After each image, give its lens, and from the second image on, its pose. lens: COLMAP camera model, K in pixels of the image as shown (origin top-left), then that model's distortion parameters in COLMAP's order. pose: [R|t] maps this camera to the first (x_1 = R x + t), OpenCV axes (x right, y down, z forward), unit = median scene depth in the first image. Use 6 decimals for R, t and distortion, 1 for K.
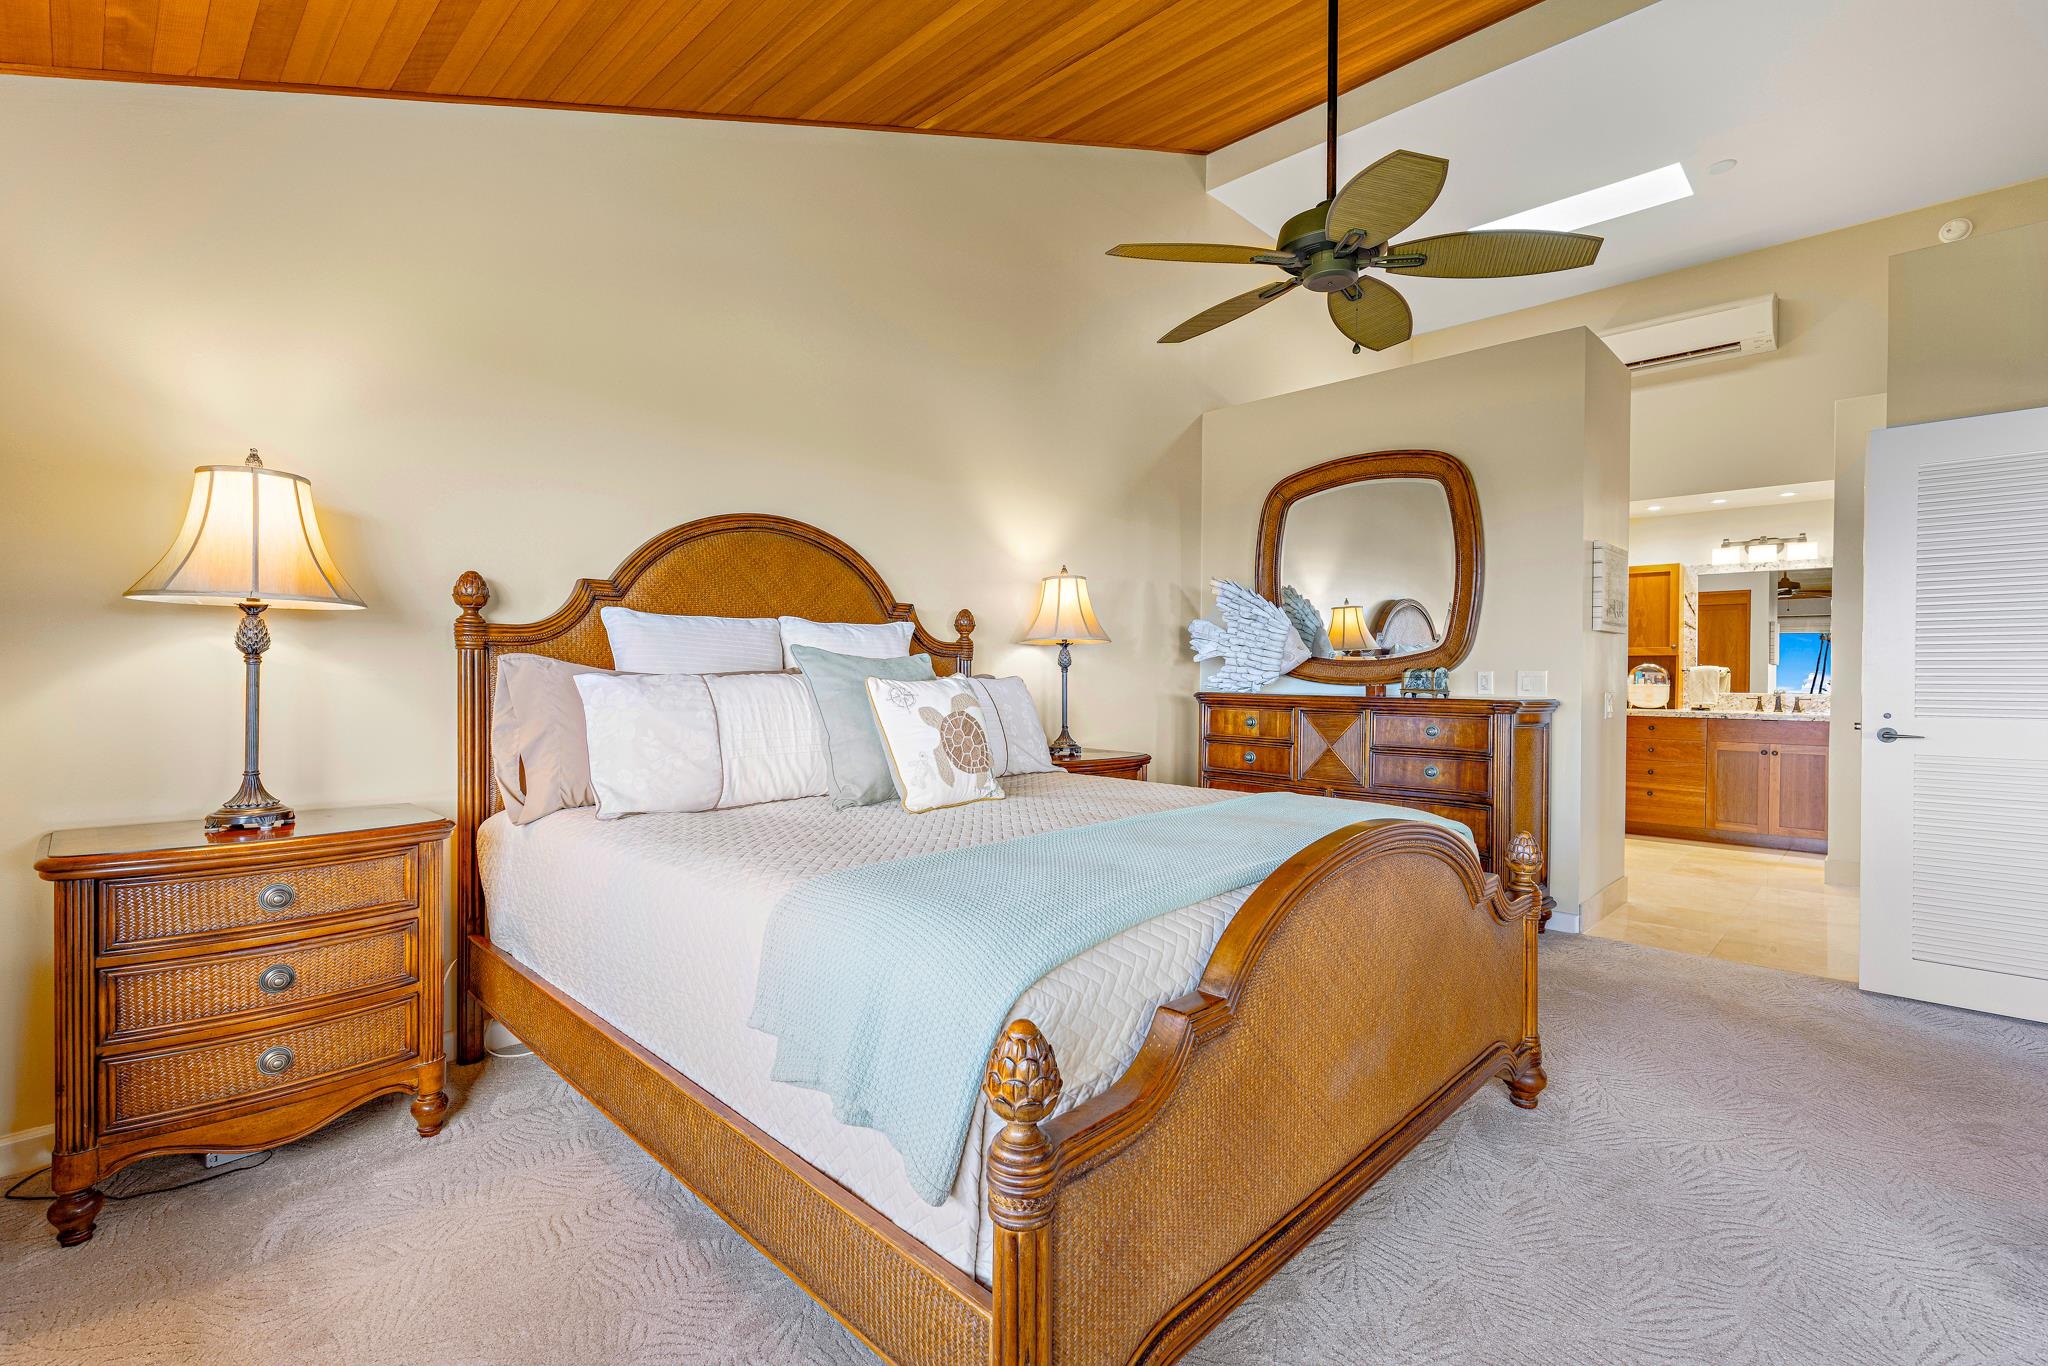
lens RADIAL K [[934.2, 0, 1031.7], [0, 934.2, 664.1], [0, 0, 1]] dist [0.004485, -0.000610]
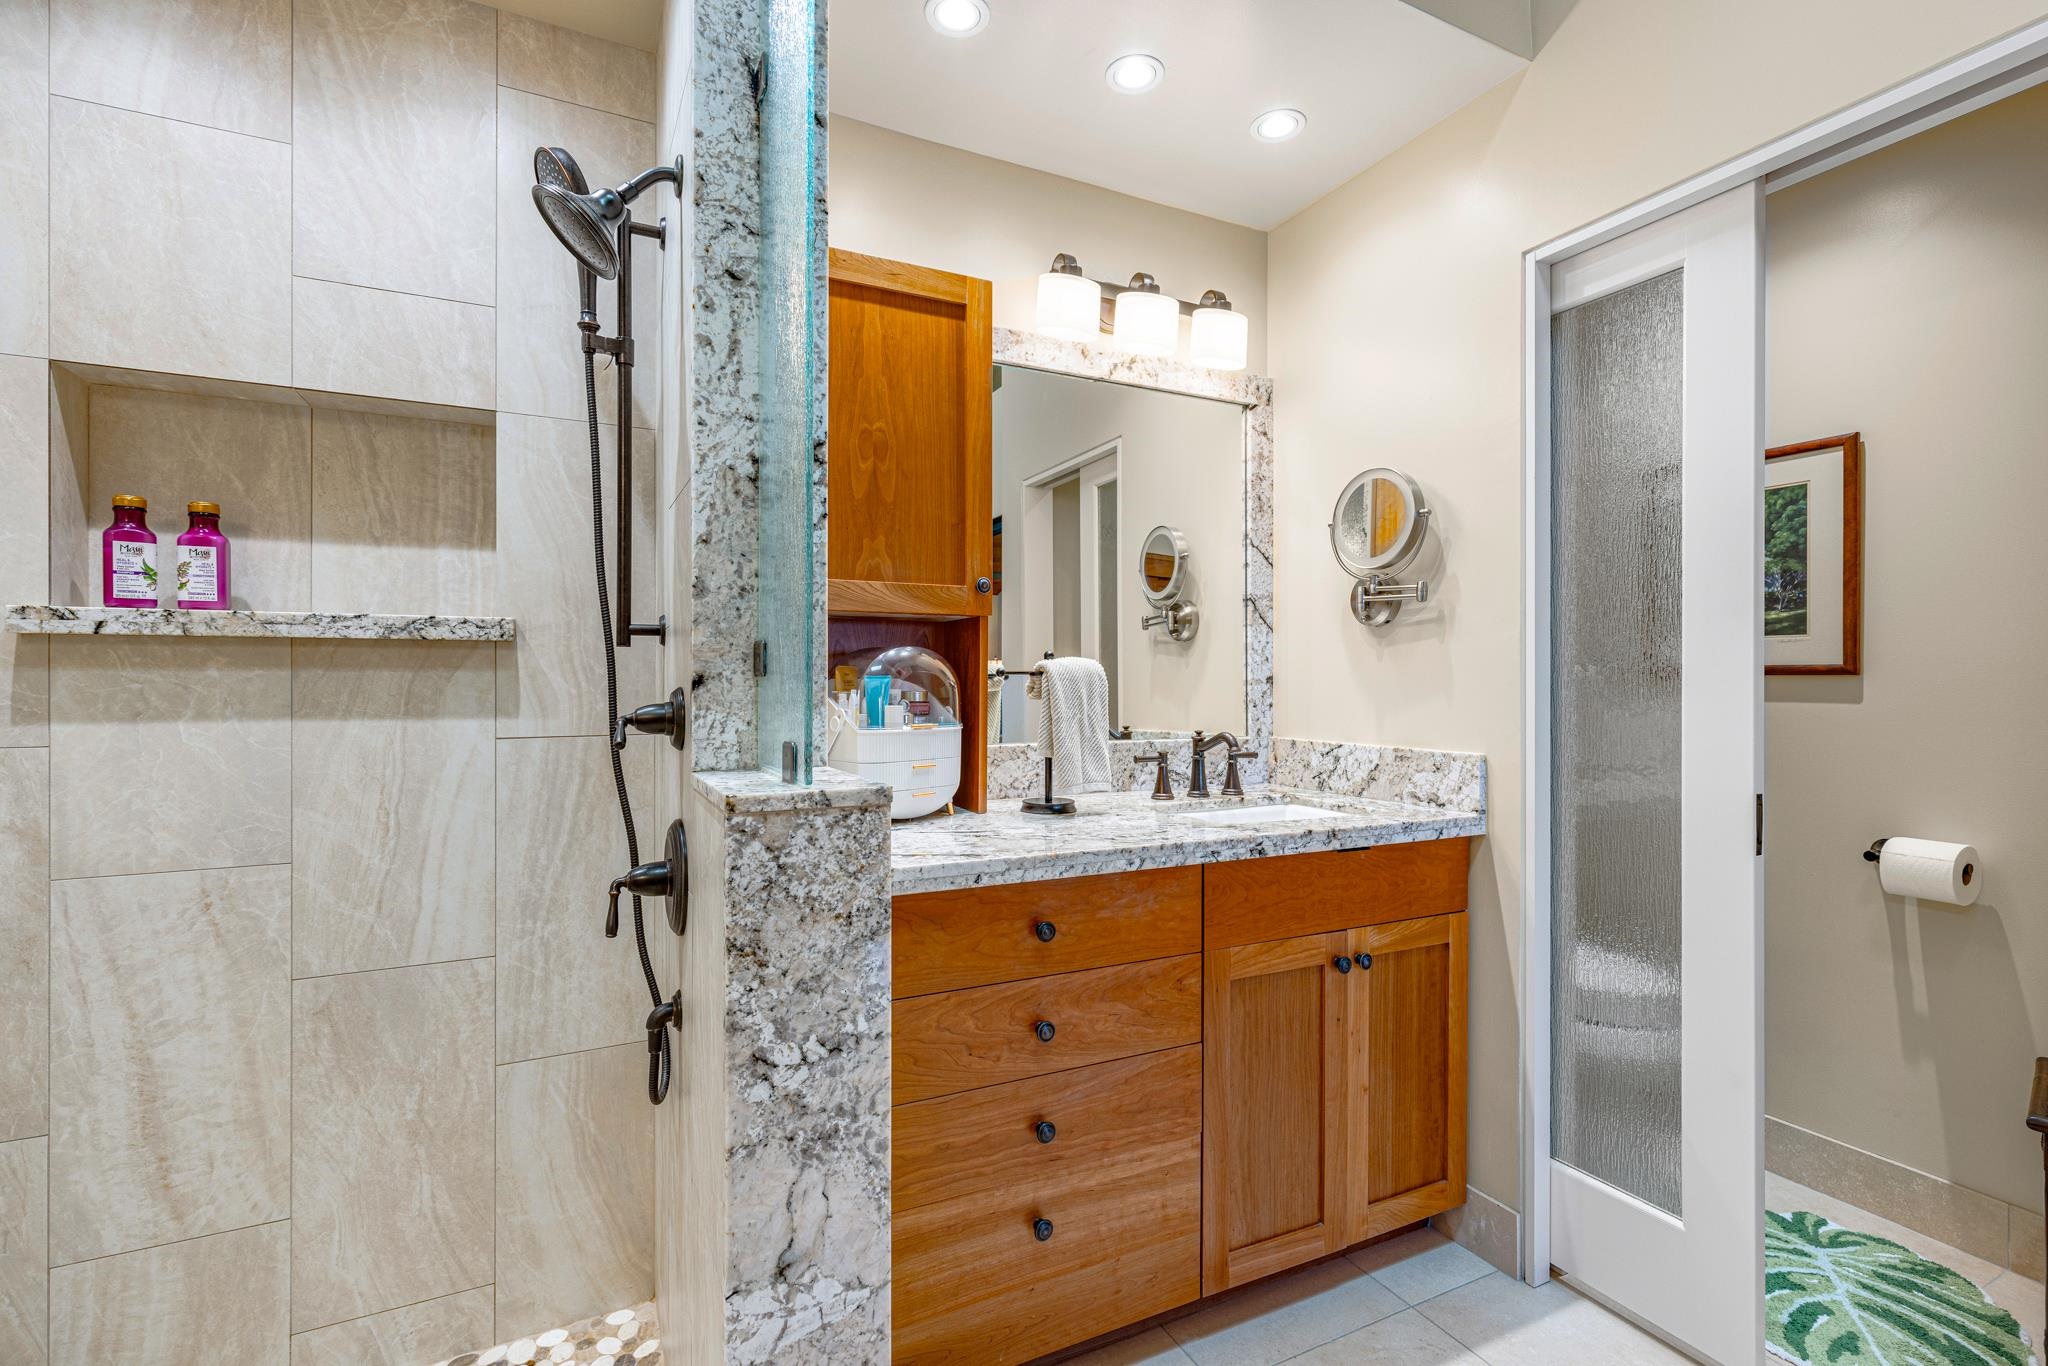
lens RADIAL K [[916.6, 0, 1021.0], [0, 916.6, 677.1], [0, 0, 1]] dist [0.006215, -0.000749]
pose [[0.346497, -0.001596, 0.938050, 0.449424], [-0.008361, 0.999954, 0.004790, 0.006892], [-0.938014, -0.009503, 0.346468, 0.913349]]
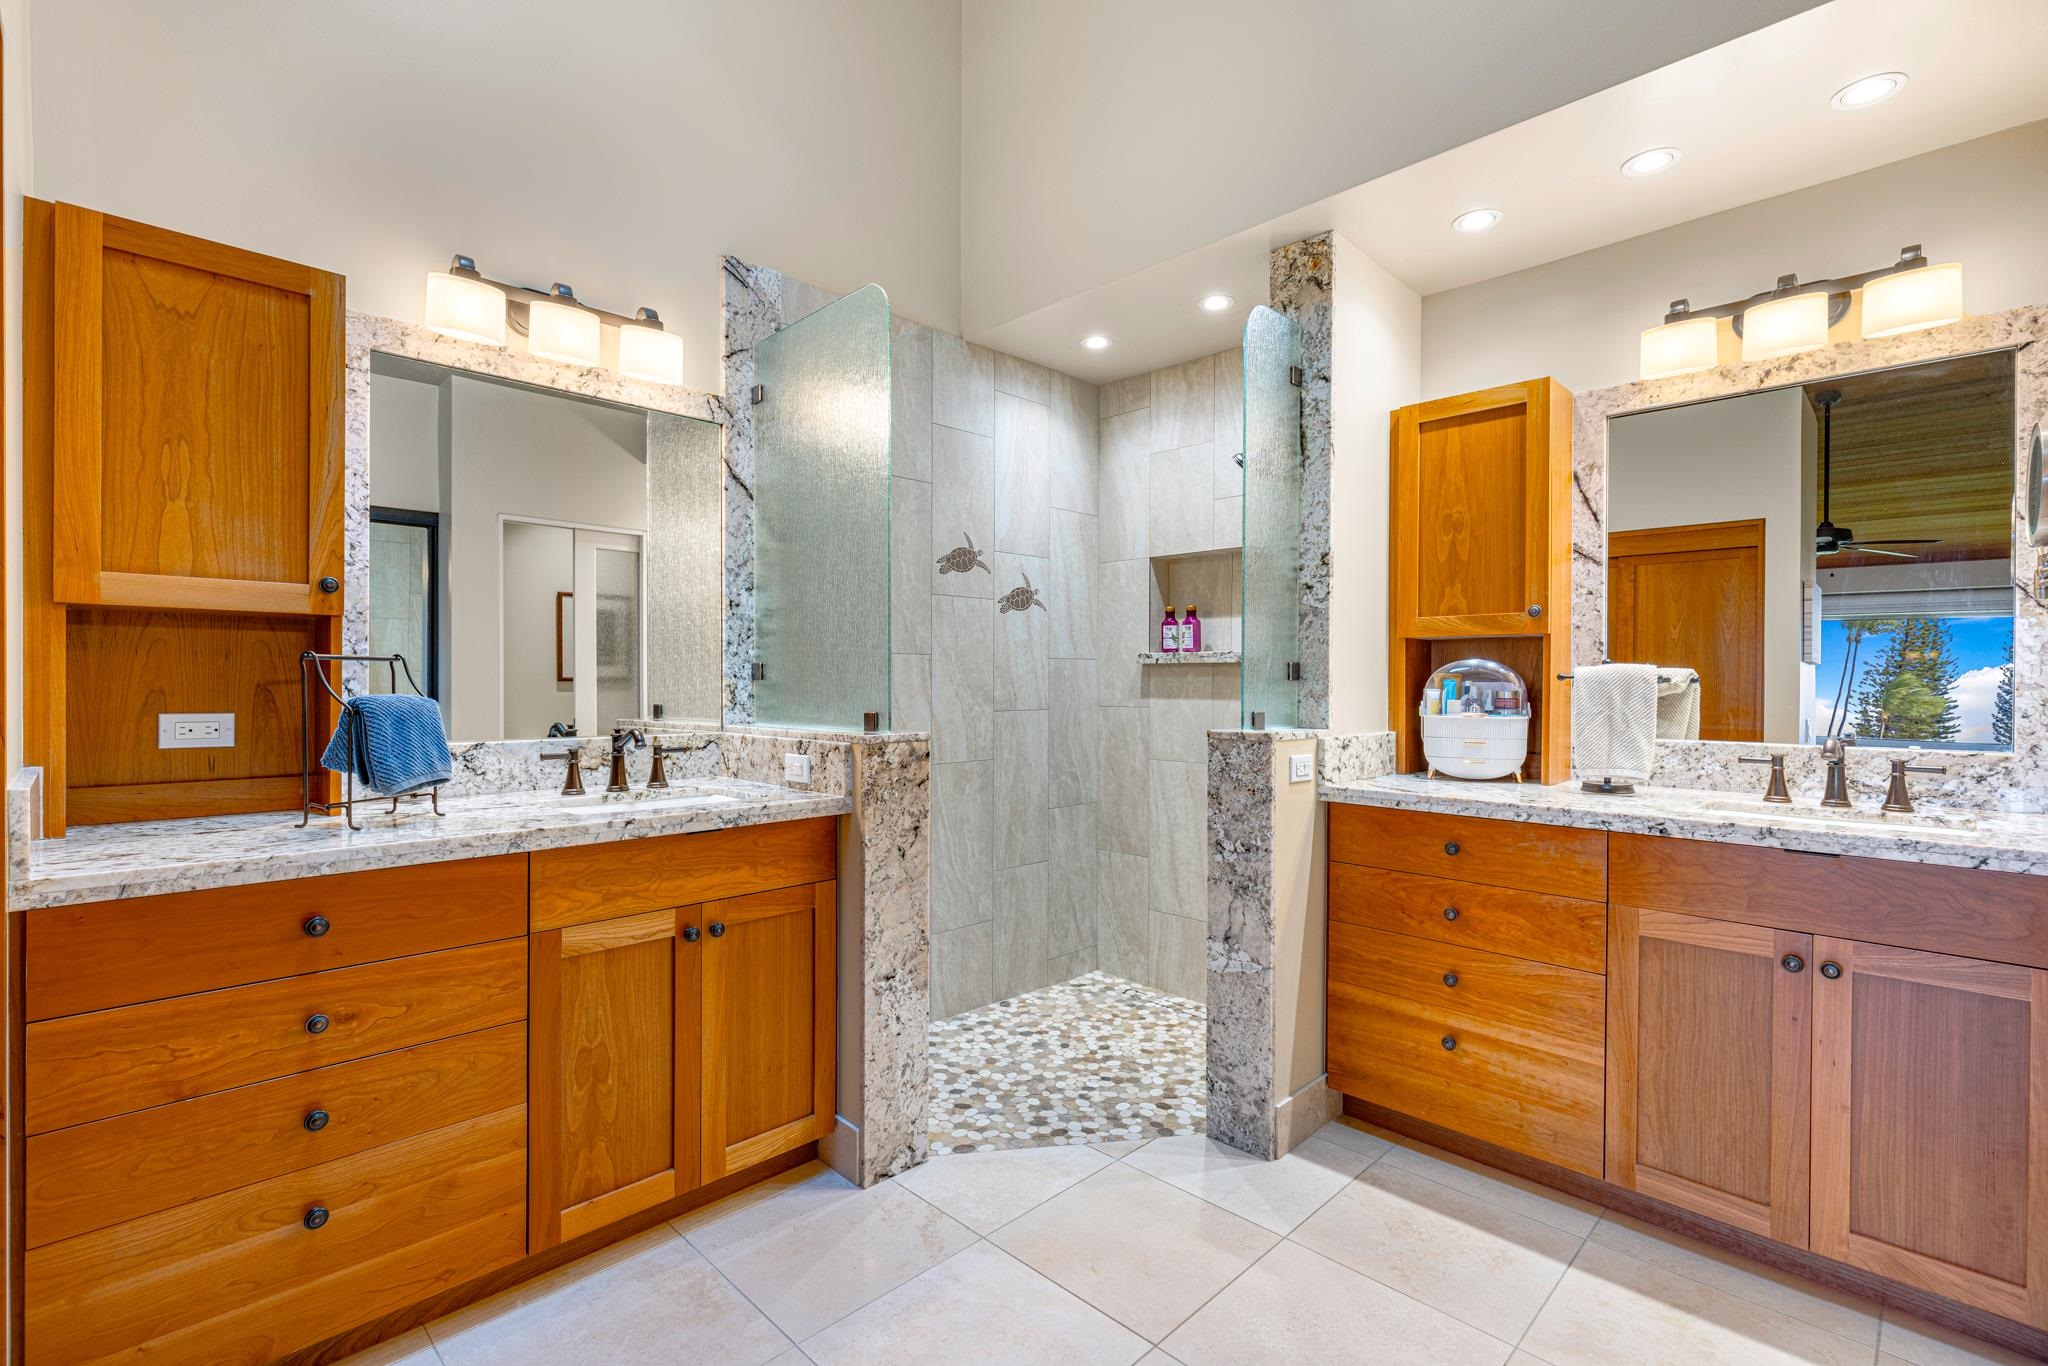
lens RADIAL K [[934.2, 0, 1031.7], [0, 934.2, 664.1], [0, 0, 1]] dist [0.004485, -0.000610]
pose [[0.999826, -0.002955, -0.018438, 0.509122], [0.002830, 0.999973, -0.006800, 0.003807], [0.018458, 0.006747, 0.999807, 0.650438]]
